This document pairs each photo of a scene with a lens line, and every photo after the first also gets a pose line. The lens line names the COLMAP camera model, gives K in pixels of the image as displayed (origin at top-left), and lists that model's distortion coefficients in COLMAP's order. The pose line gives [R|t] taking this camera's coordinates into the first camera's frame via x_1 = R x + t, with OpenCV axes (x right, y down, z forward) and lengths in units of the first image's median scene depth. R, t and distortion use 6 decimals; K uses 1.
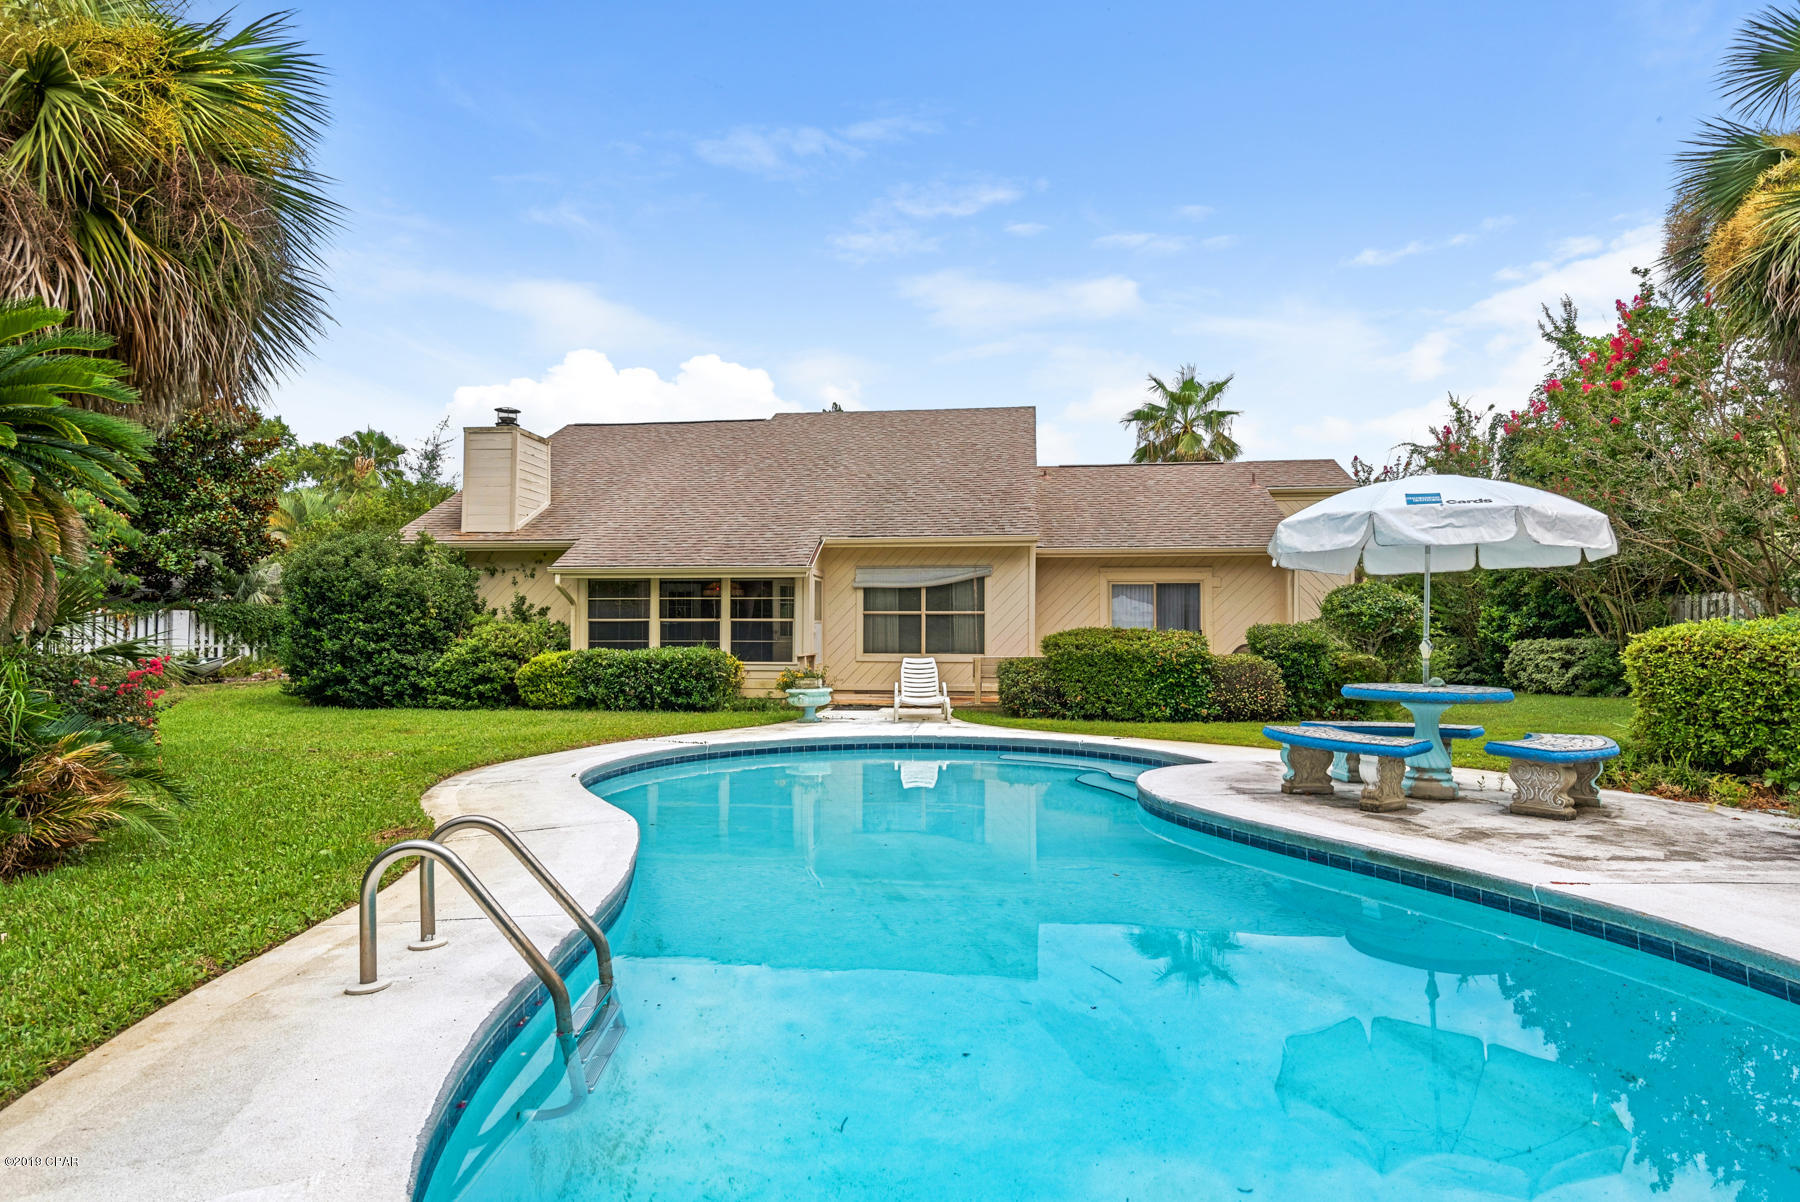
lens RADIAL K [[1058.2, 0, 900.0], [0, 1058.2, 601.0], [0, 0, 1]] dist [0.024360, -0.000113]
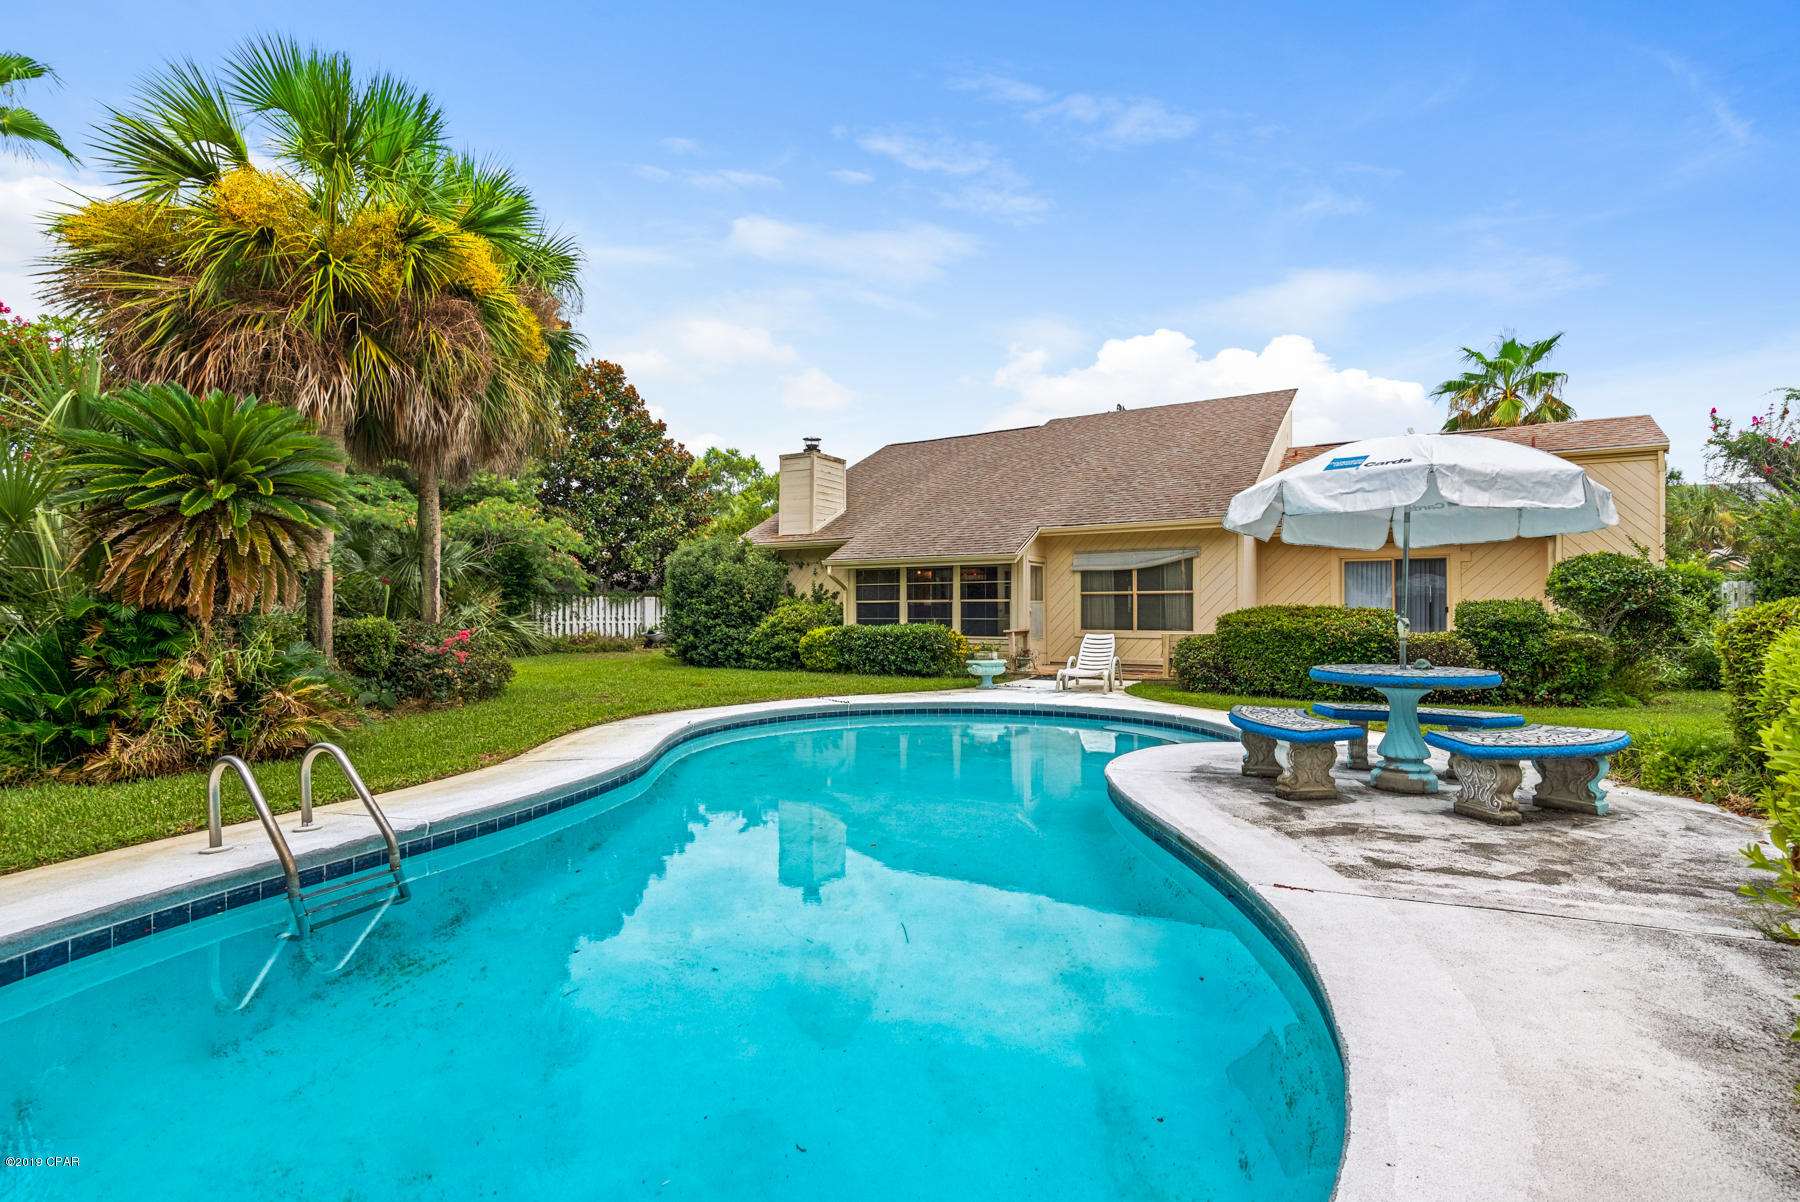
lens RADIAL K [[907.1, 0, 900.1], [0, 907.1, 608.9], [0, 0, 1]] dist [-0.015838, -0.000693]
pose [[0.898263, -0.004385, -0.439437, 0.223286], [0.016142, 0.999605, 0.023021, 0.002430], [0.439162, -0.027772, 0.897979, 0.061068]]
